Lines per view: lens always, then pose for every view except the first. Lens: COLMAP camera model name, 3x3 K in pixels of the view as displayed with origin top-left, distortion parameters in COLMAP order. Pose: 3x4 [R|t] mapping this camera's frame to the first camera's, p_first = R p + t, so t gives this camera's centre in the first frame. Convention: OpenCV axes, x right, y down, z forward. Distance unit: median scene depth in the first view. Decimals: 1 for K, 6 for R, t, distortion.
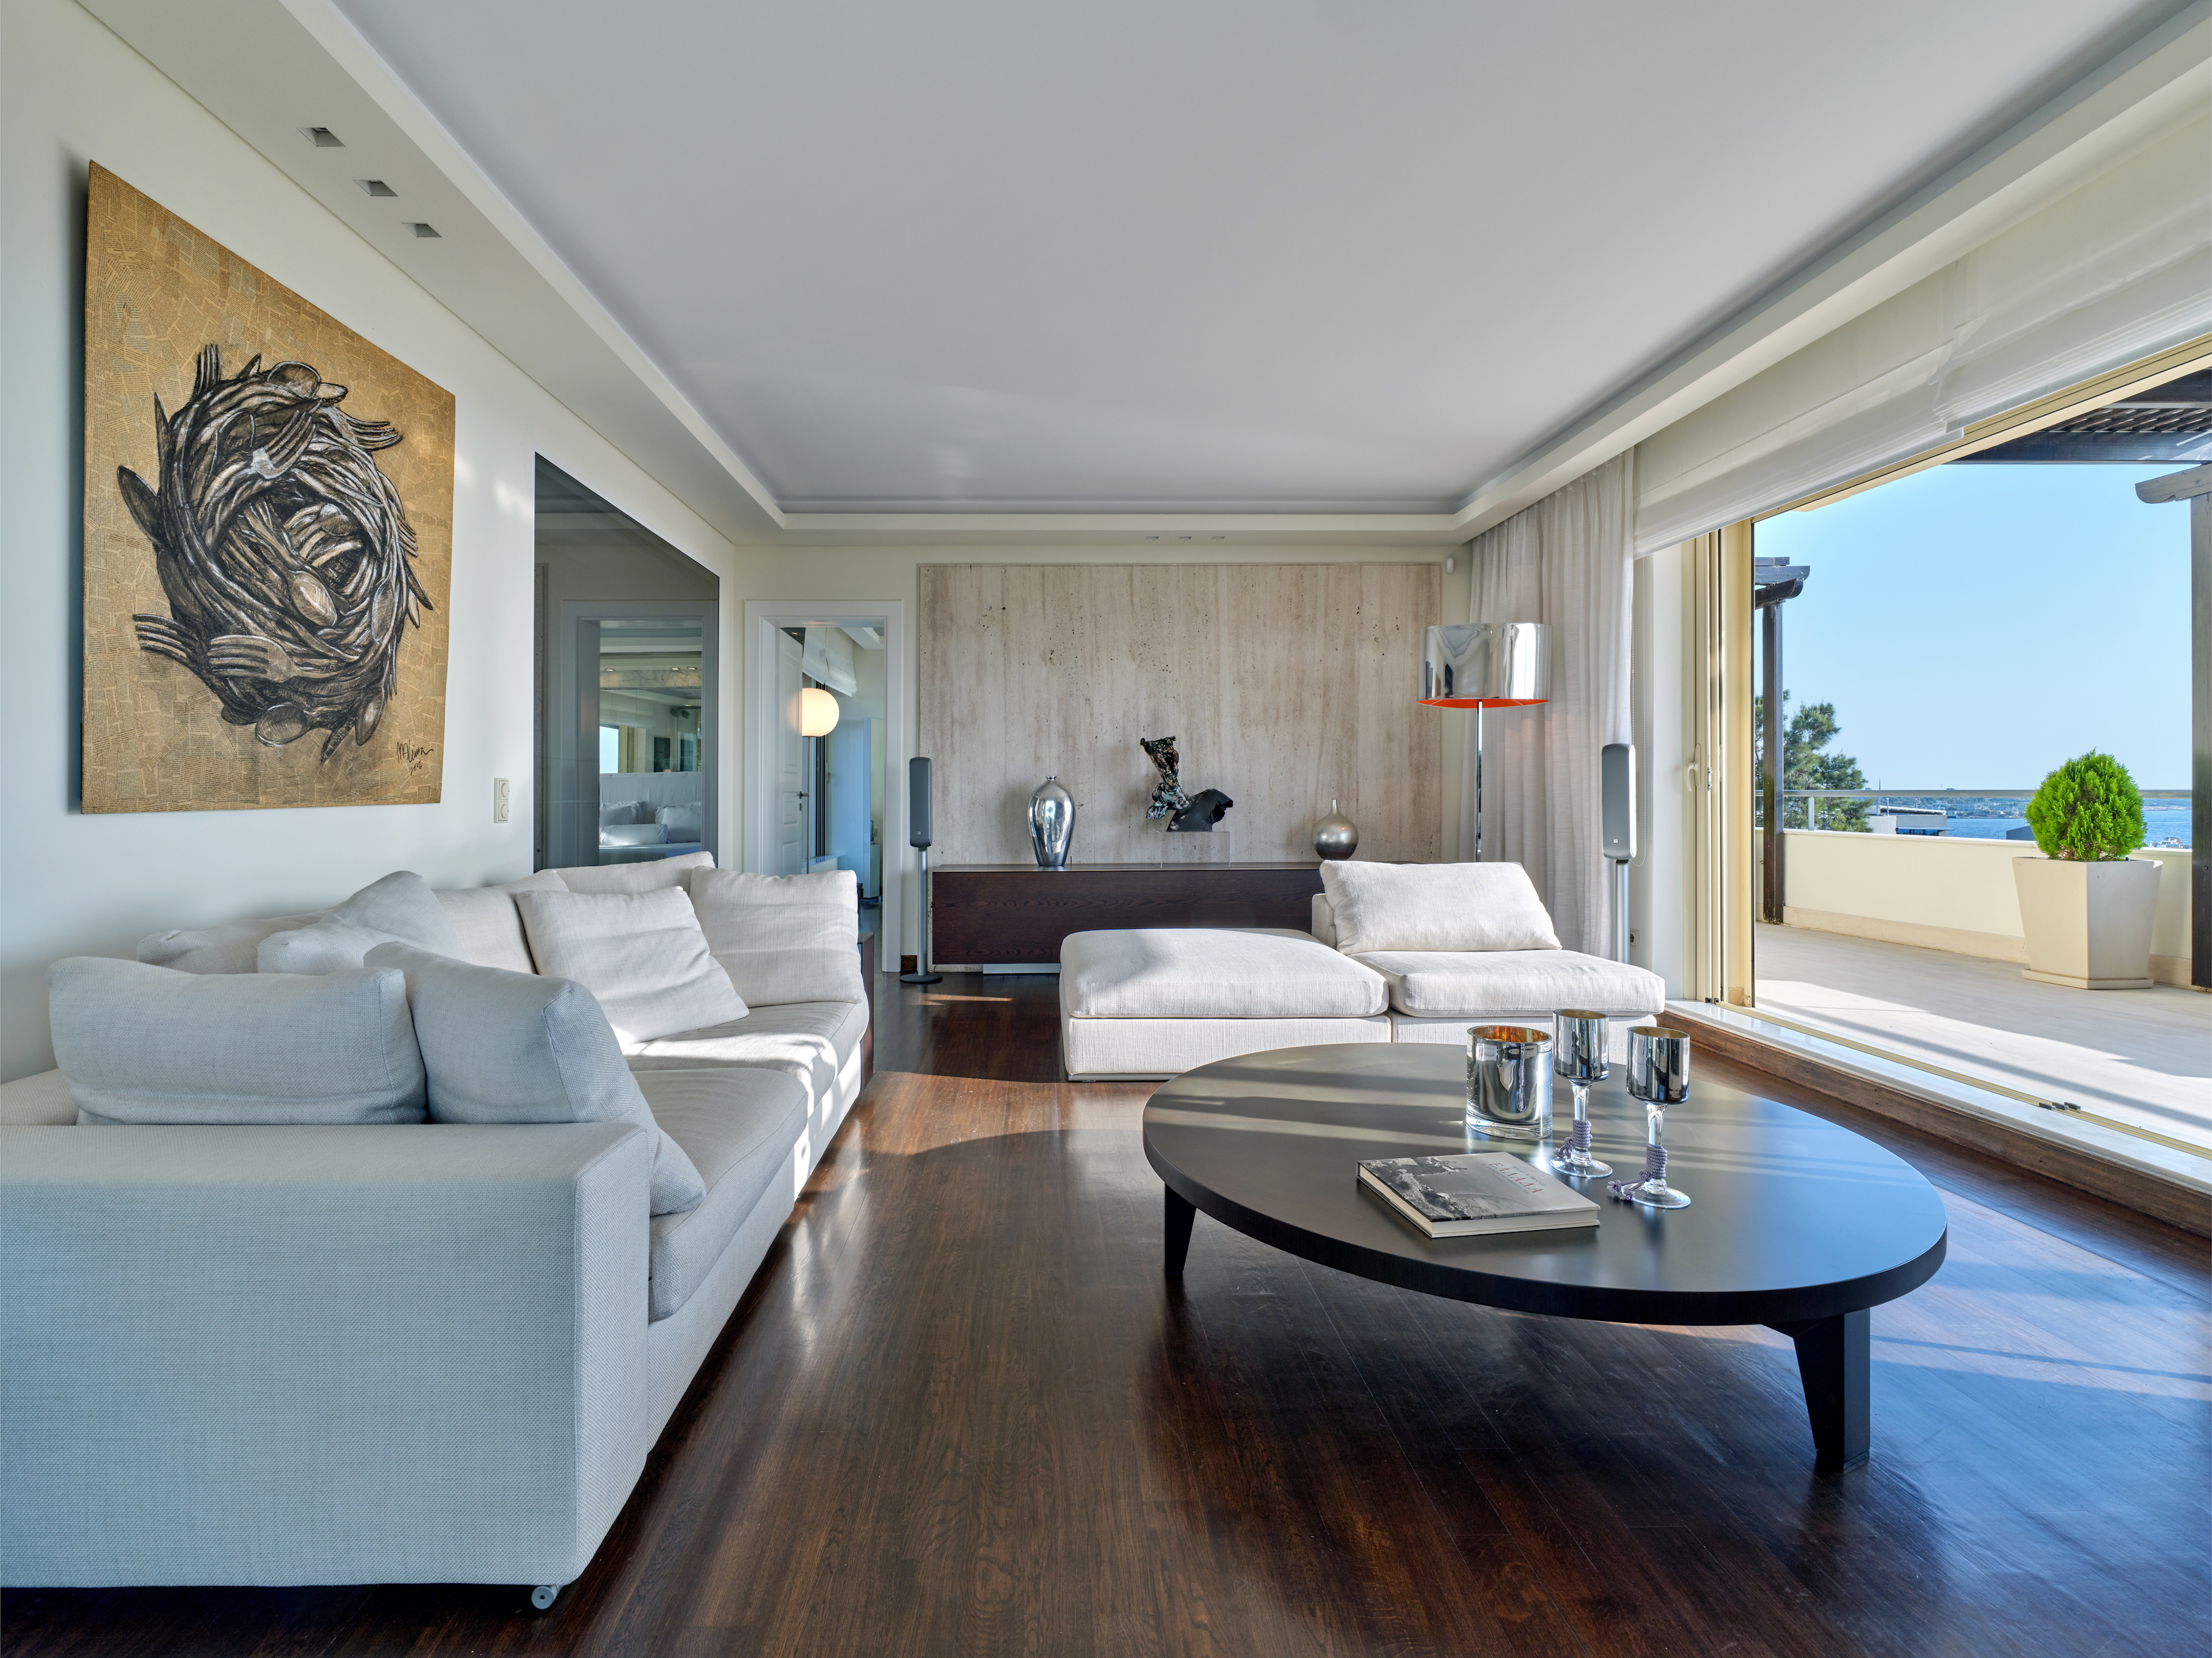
lens RADIAL K [[1089.7, 0, 1101.5], [0, 1089.7, 799.8], [0, 0, 1]] dist [0.003706, 0.000412]
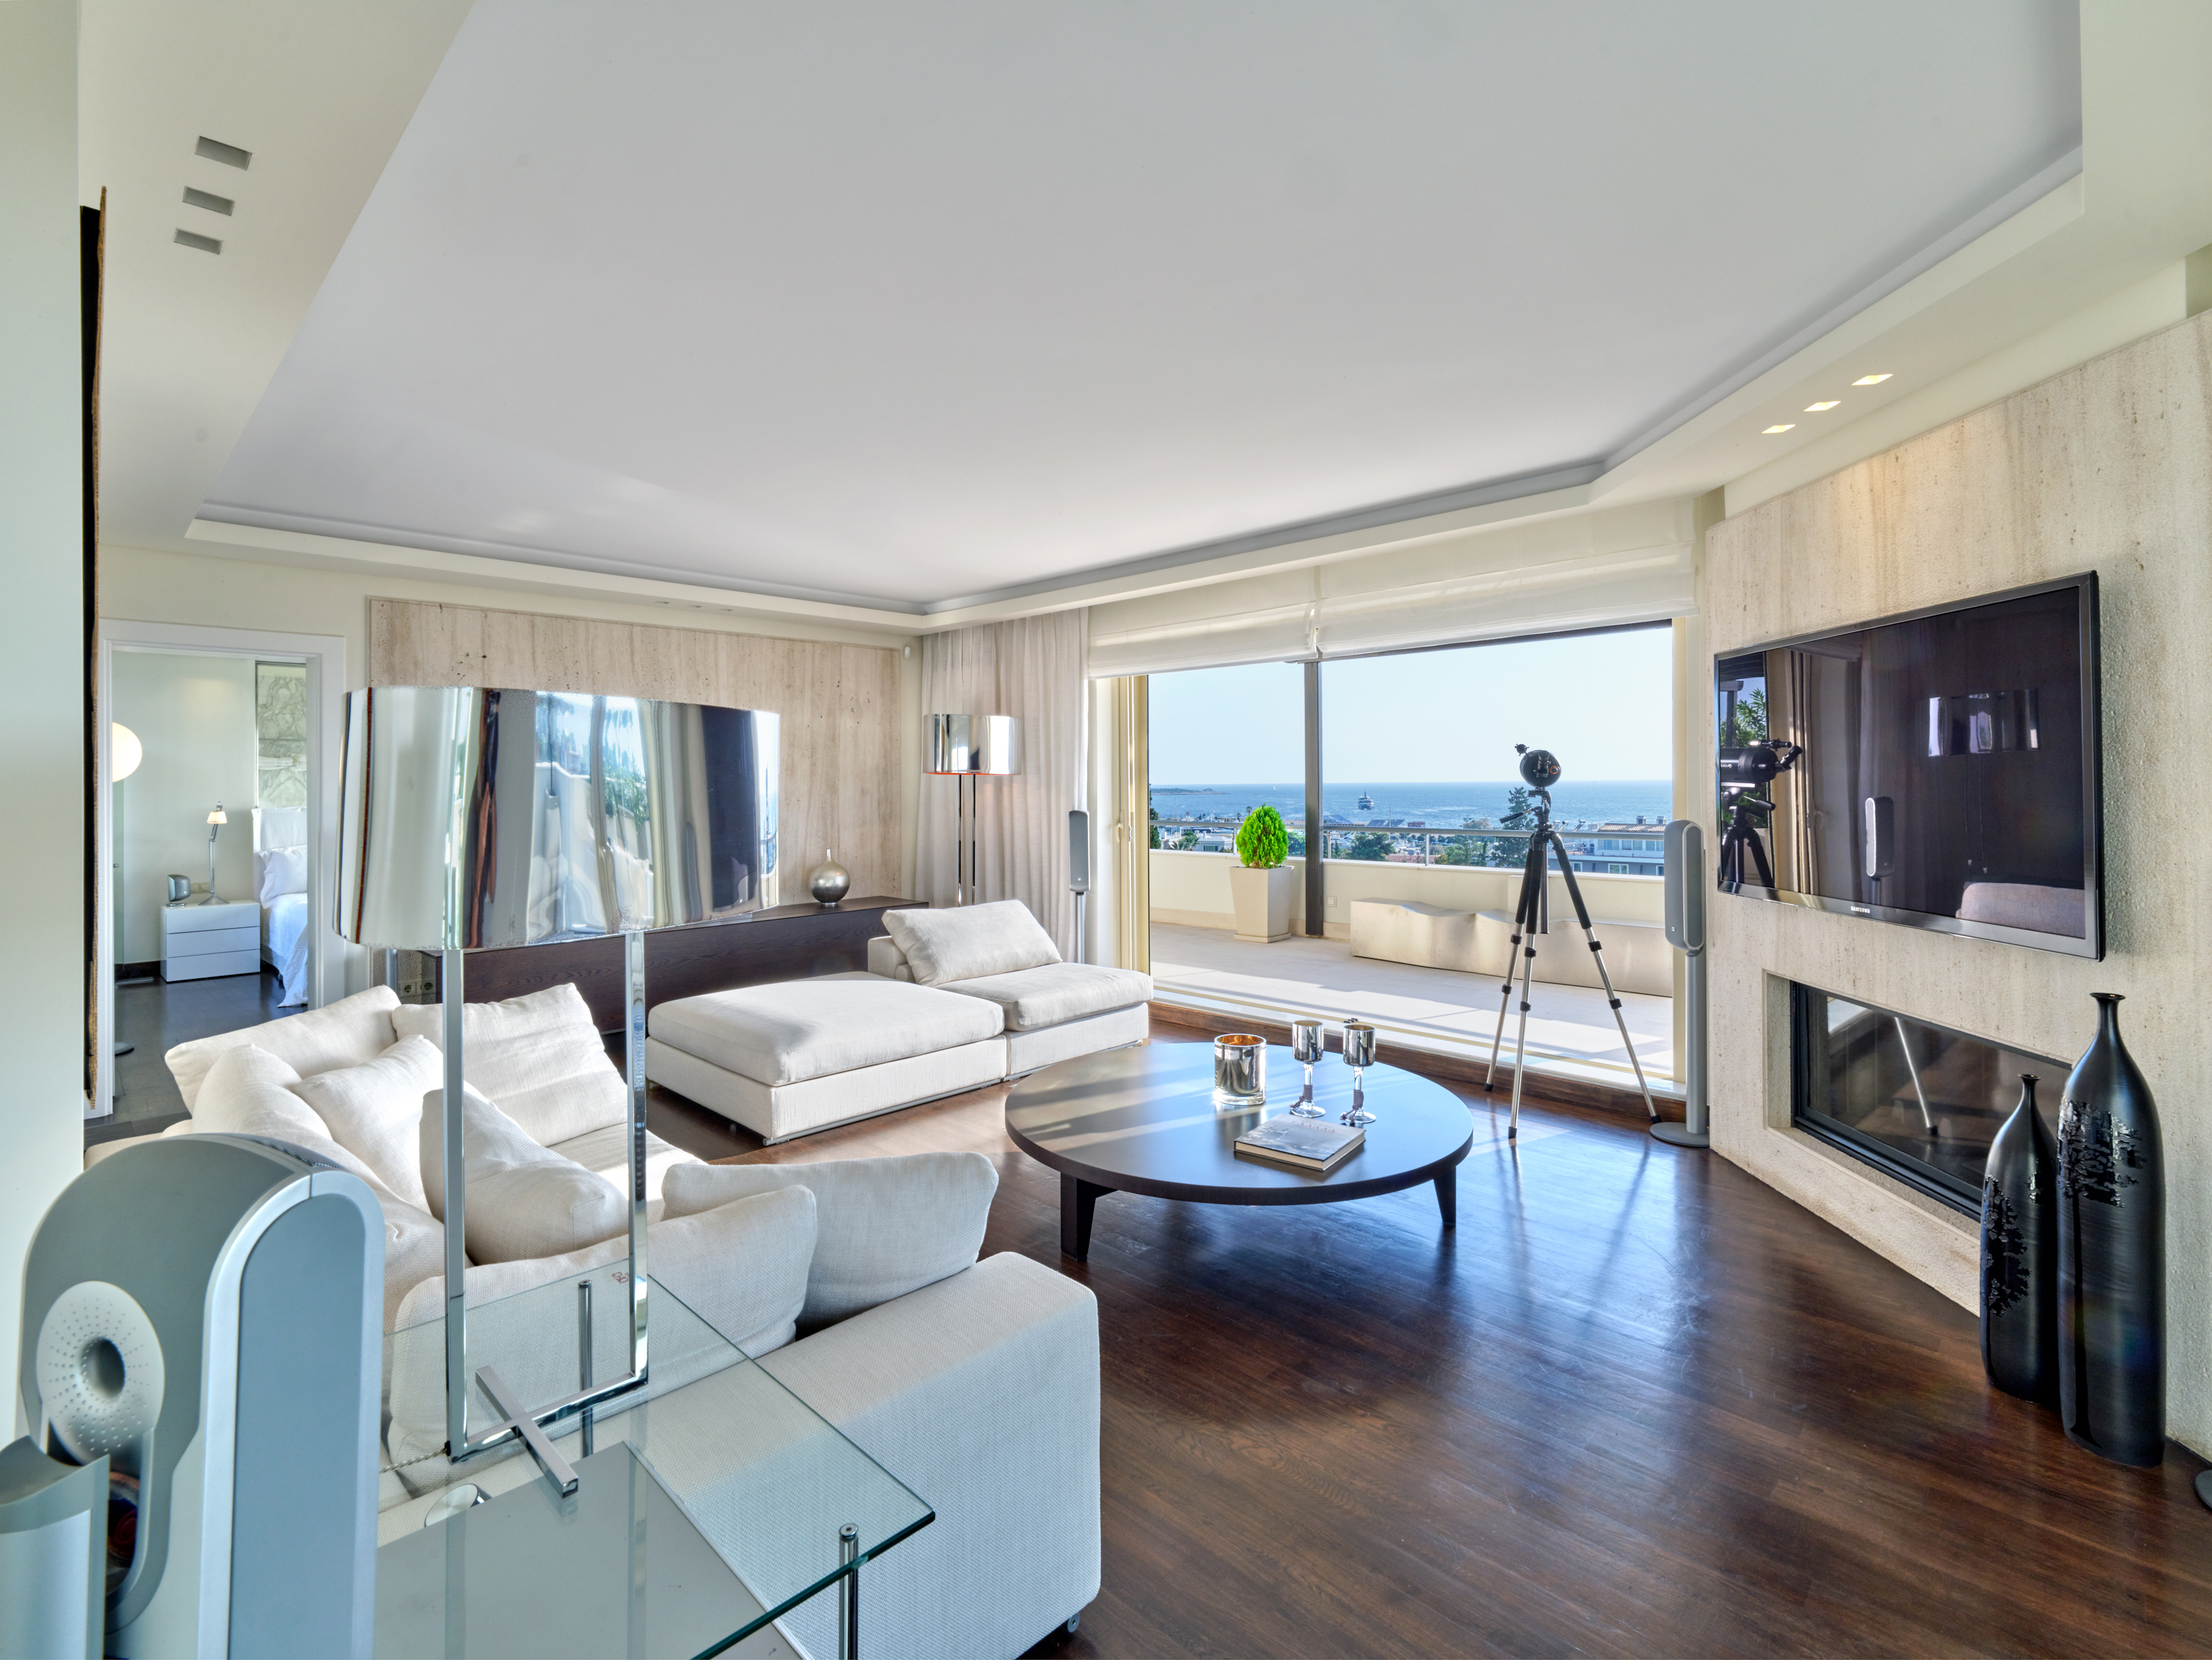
lens RADIAL K [[1027.3, 0, 1096.1], [0, 1027.3, 780.8], [0, 0, 1]] dist [0.001677, 0.000129]
pose [[0.713550, -0.008068, 0.700558, -0.338257], [0.009479, 0.999953, 0.001862, -0.070043], [-0.700540, 0.005312, 0.713593, 0.024382]]
